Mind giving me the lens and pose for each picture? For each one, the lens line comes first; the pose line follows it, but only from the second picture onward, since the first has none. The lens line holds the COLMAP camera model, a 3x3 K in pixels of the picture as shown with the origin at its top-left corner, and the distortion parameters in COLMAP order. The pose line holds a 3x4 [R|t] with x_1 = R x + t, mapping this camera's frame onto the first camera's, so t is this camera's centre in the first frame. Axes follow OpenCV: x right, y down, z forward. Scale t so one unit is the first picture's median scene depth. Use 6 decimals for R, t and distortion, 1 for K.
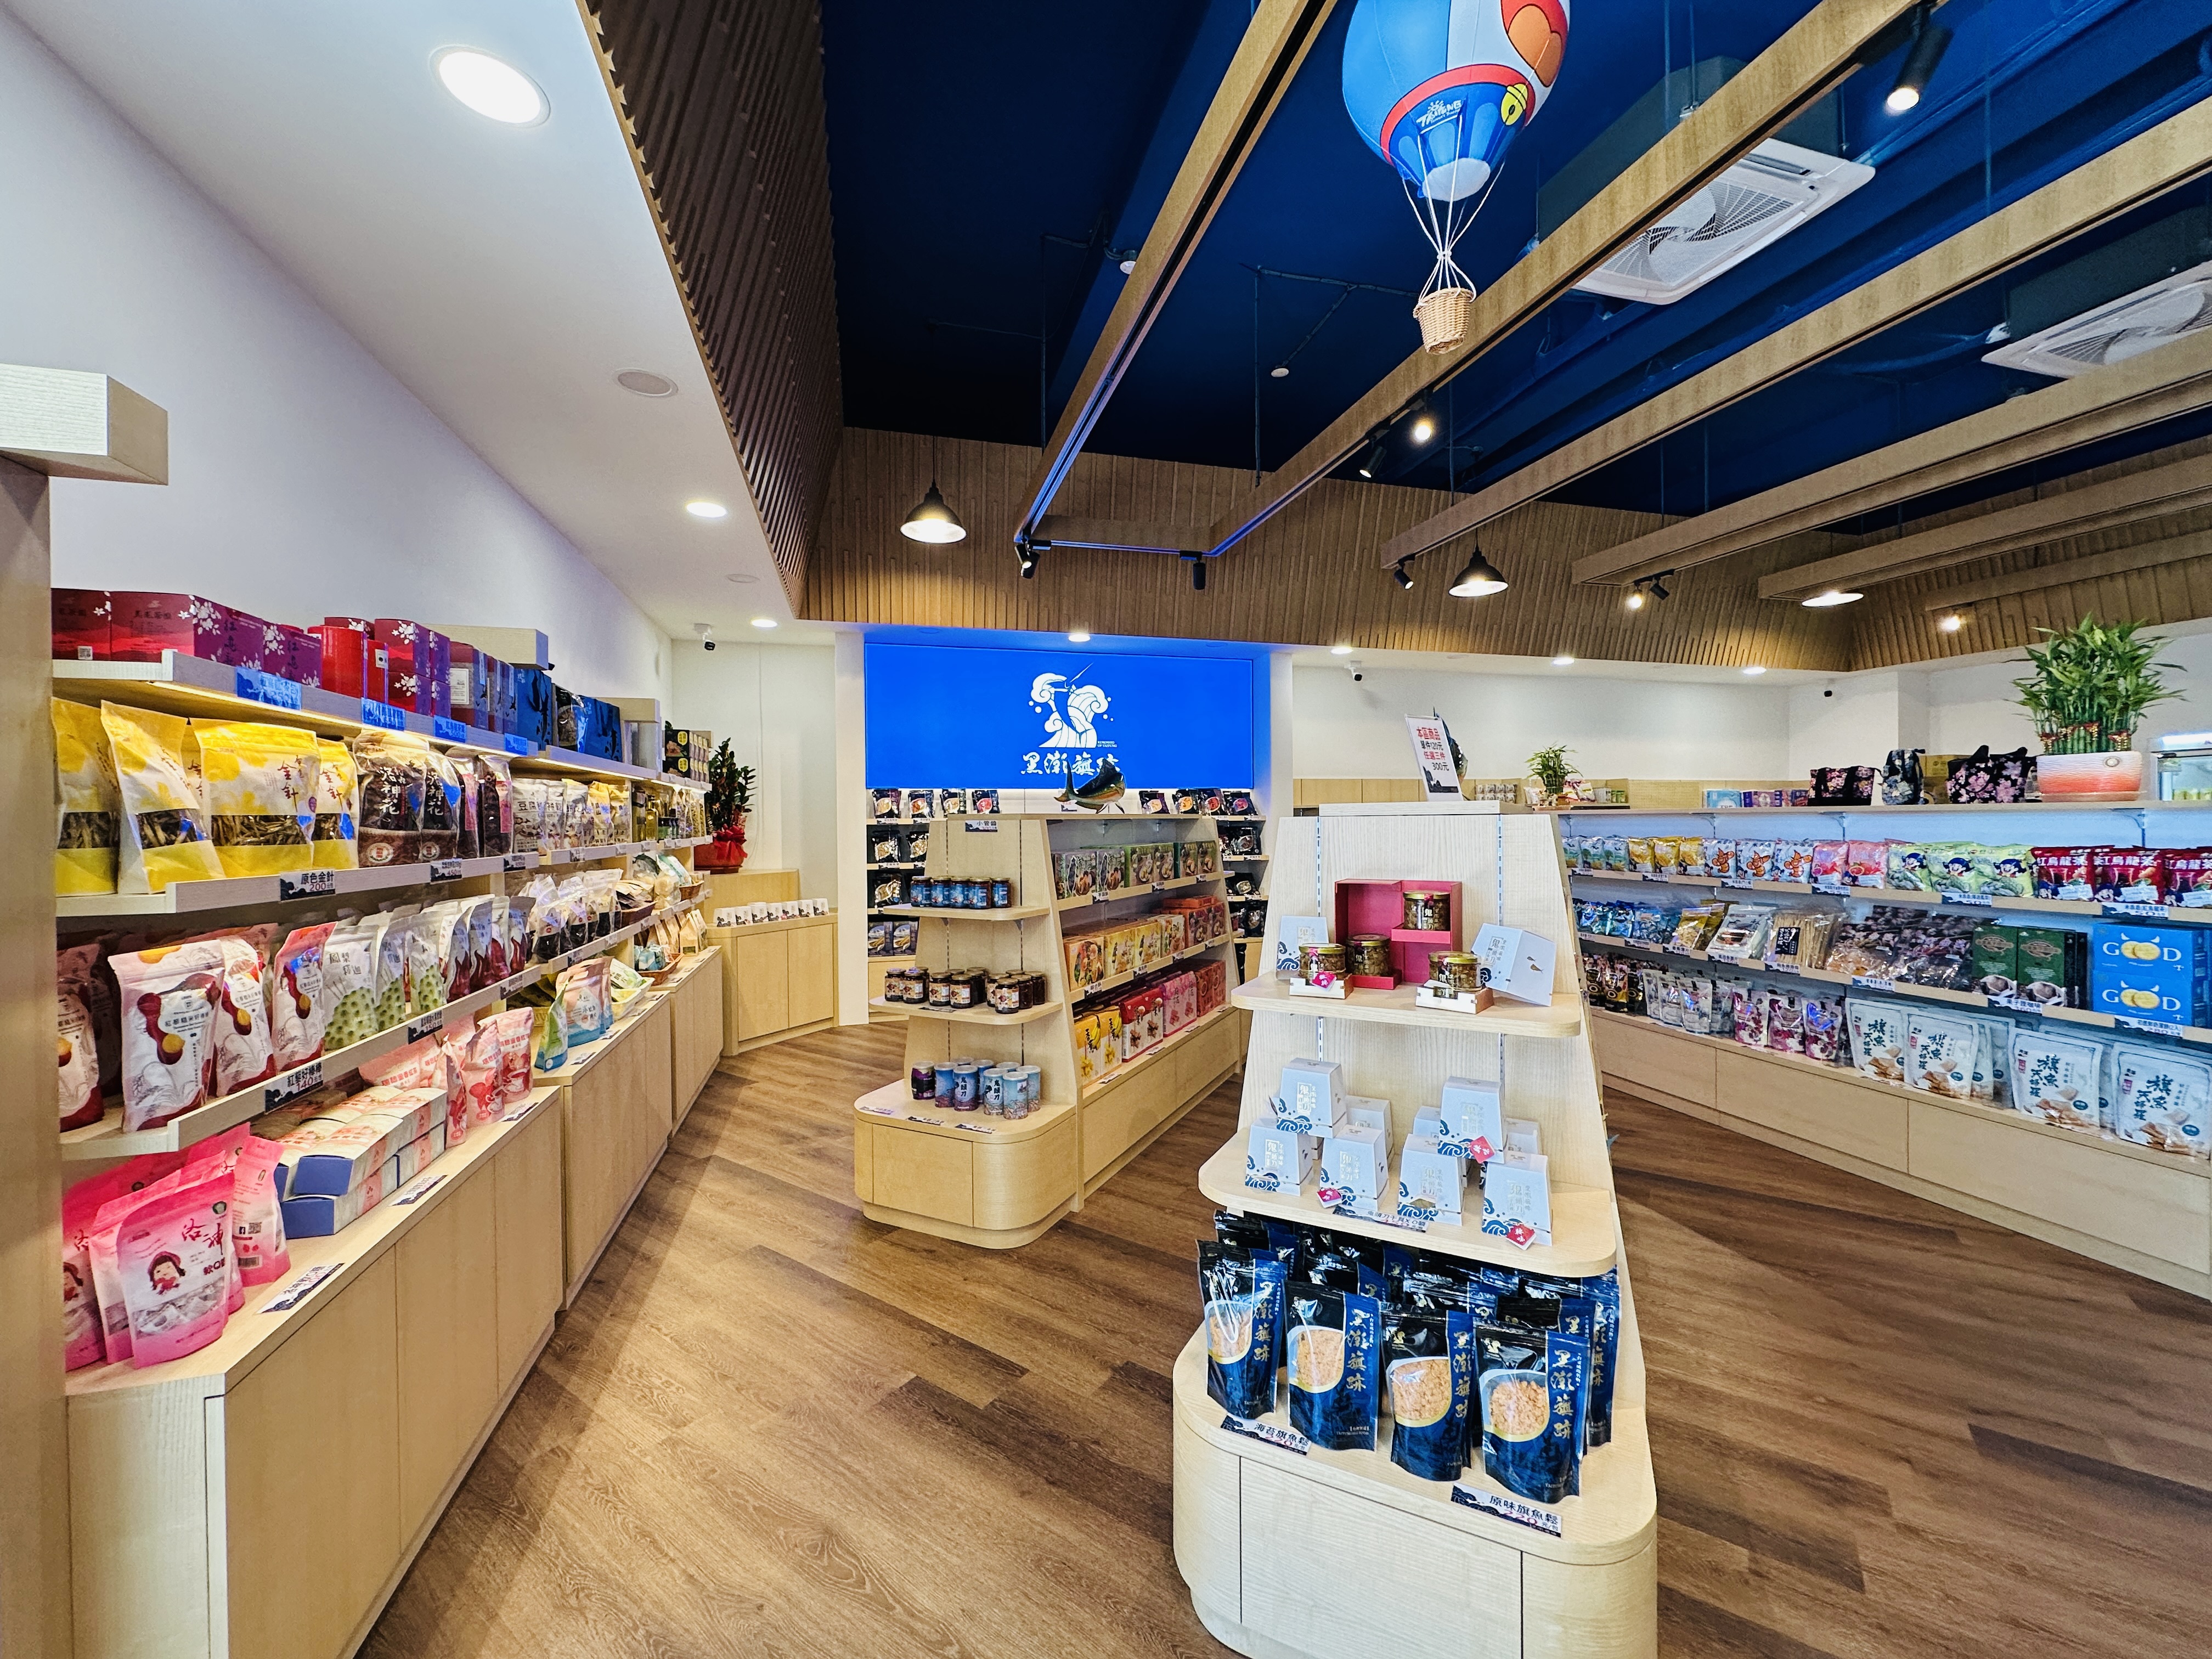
lens RADIAL K [[886.1, 0, 1109.1], [0, 886.1, 827.4], [0, 0, 1]] dist [-0.000132, -0.000019]
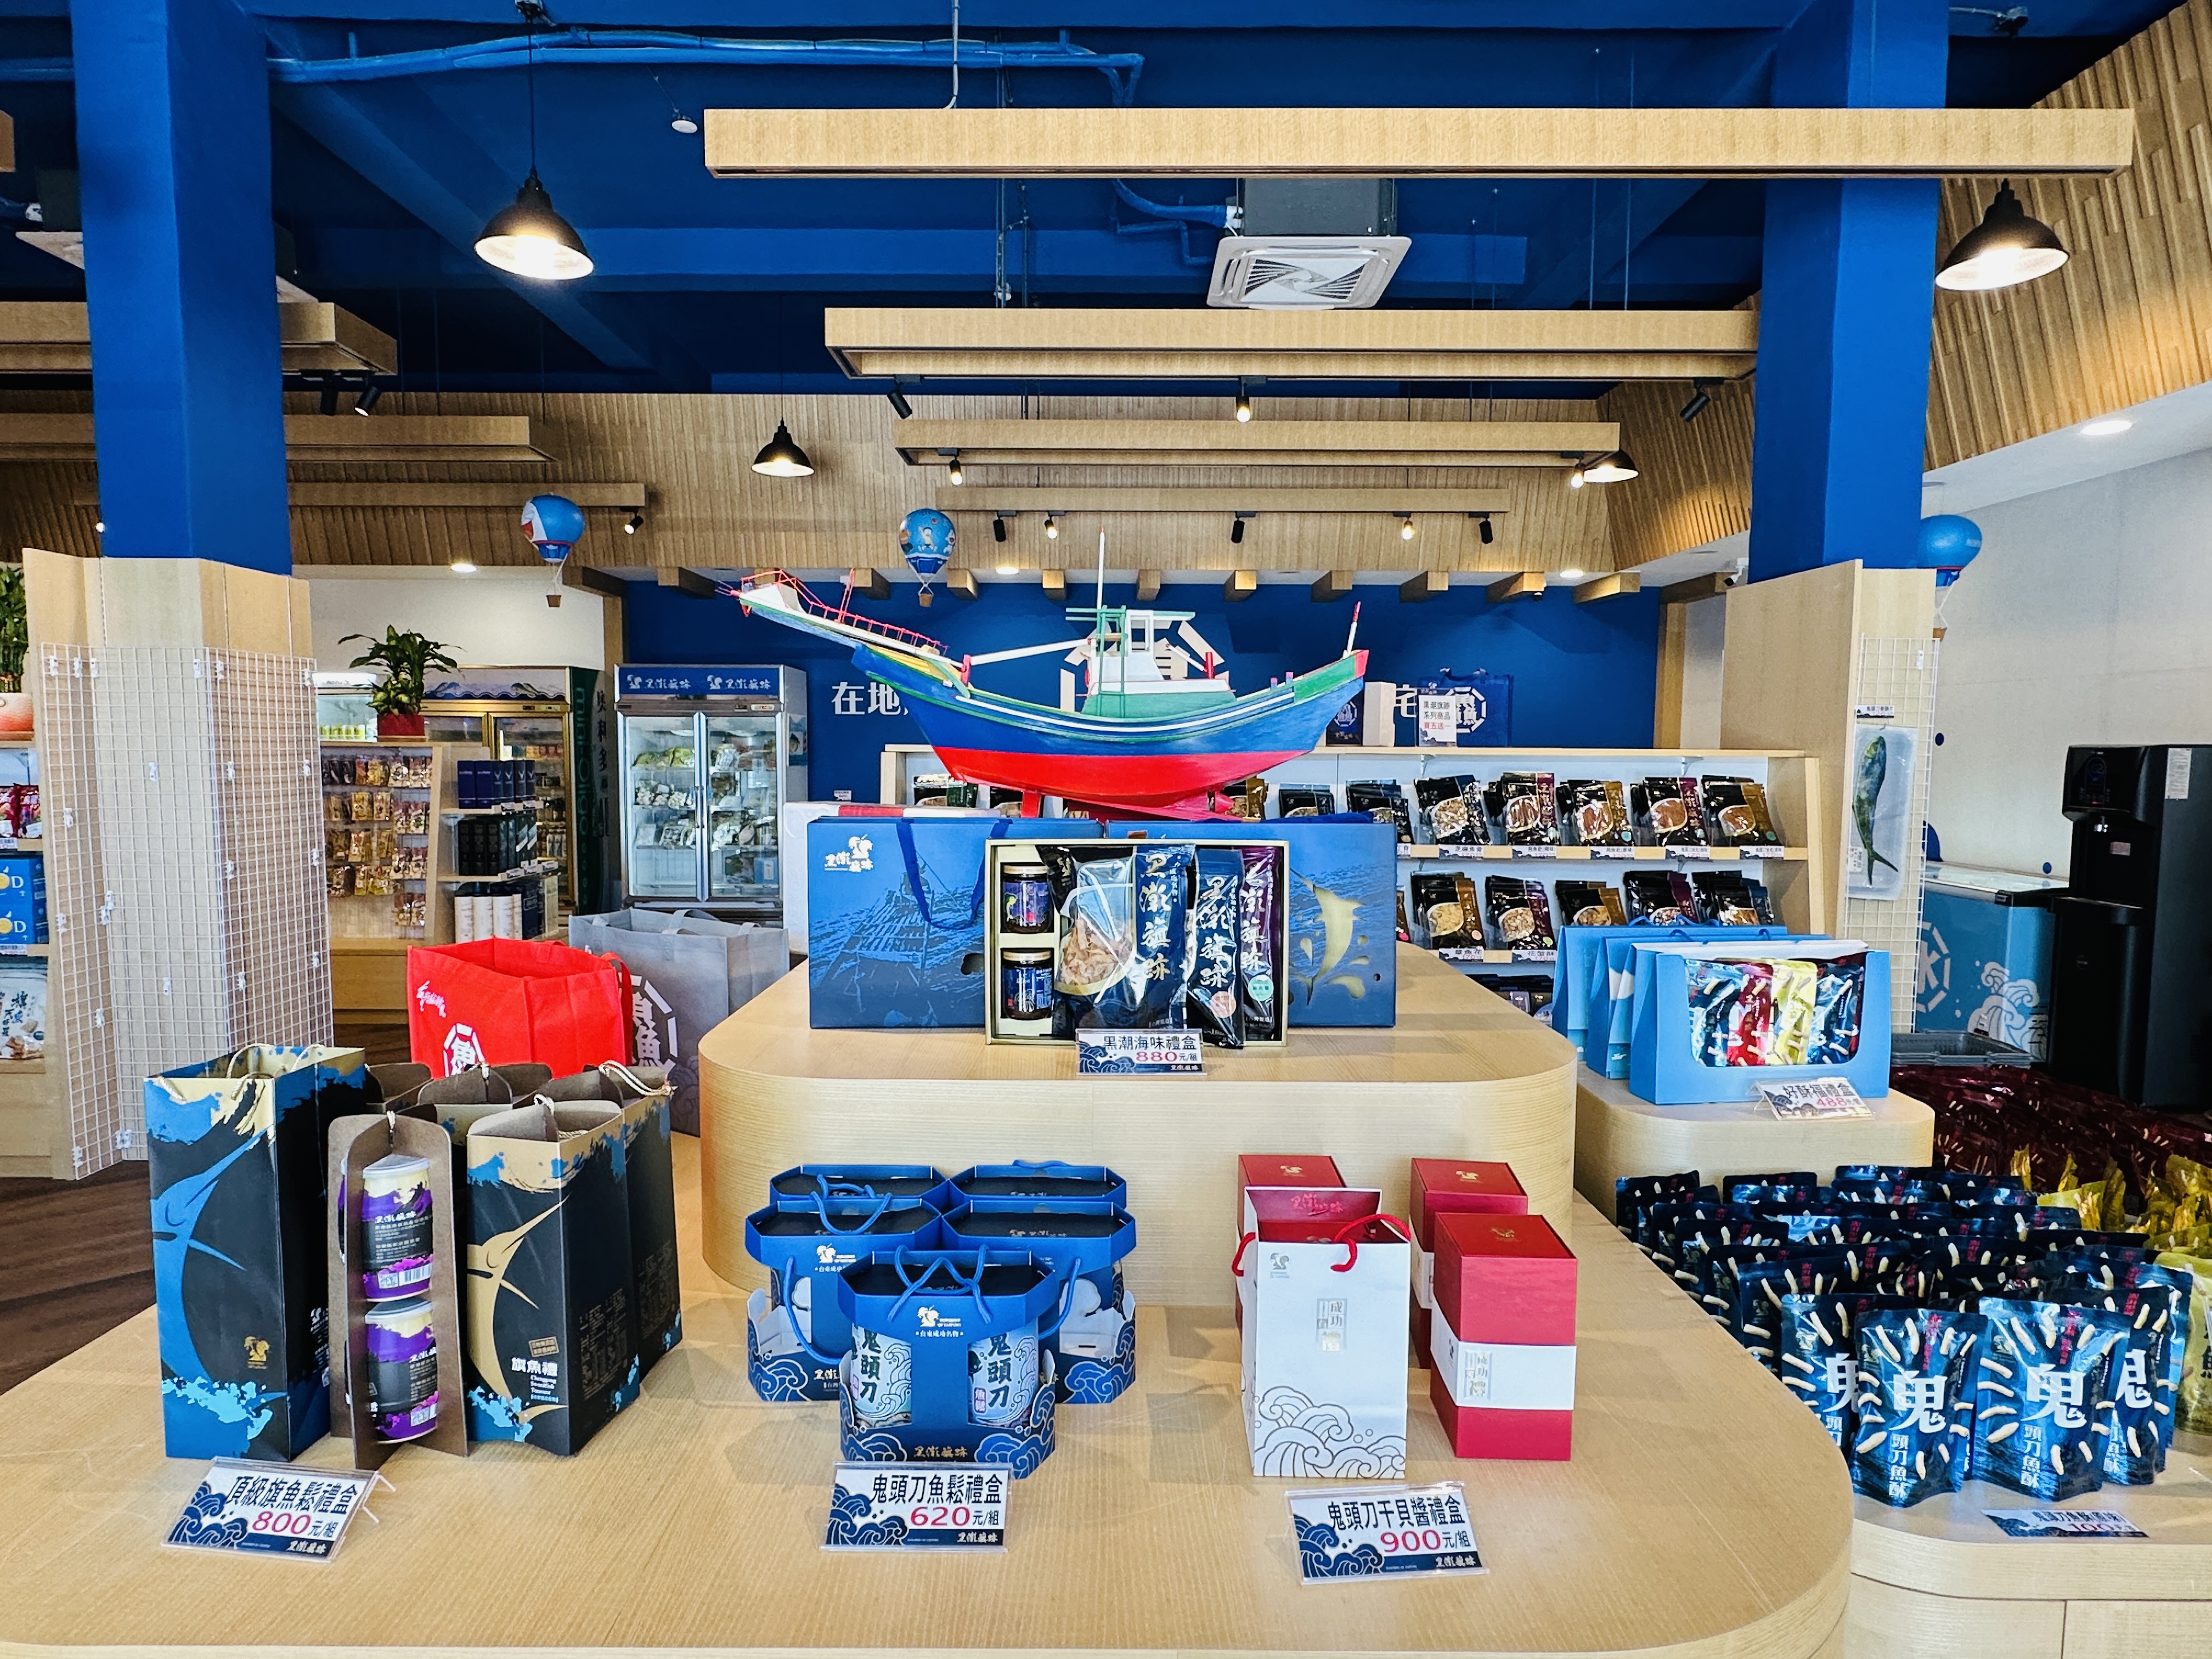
lens RADIAL K [[1199.4, 0, 1102.7], [0, 1199.4, 845.7], [0, 0, 1]] dist [0.007479, 0.001813]
pose [[0.265074, -0.070159, 0.961672, 0.105373], [0.000698, 0.997363, 0.072570, -0.008523], [-0.964228, -0.018566, 0.264424, -0.633334]]
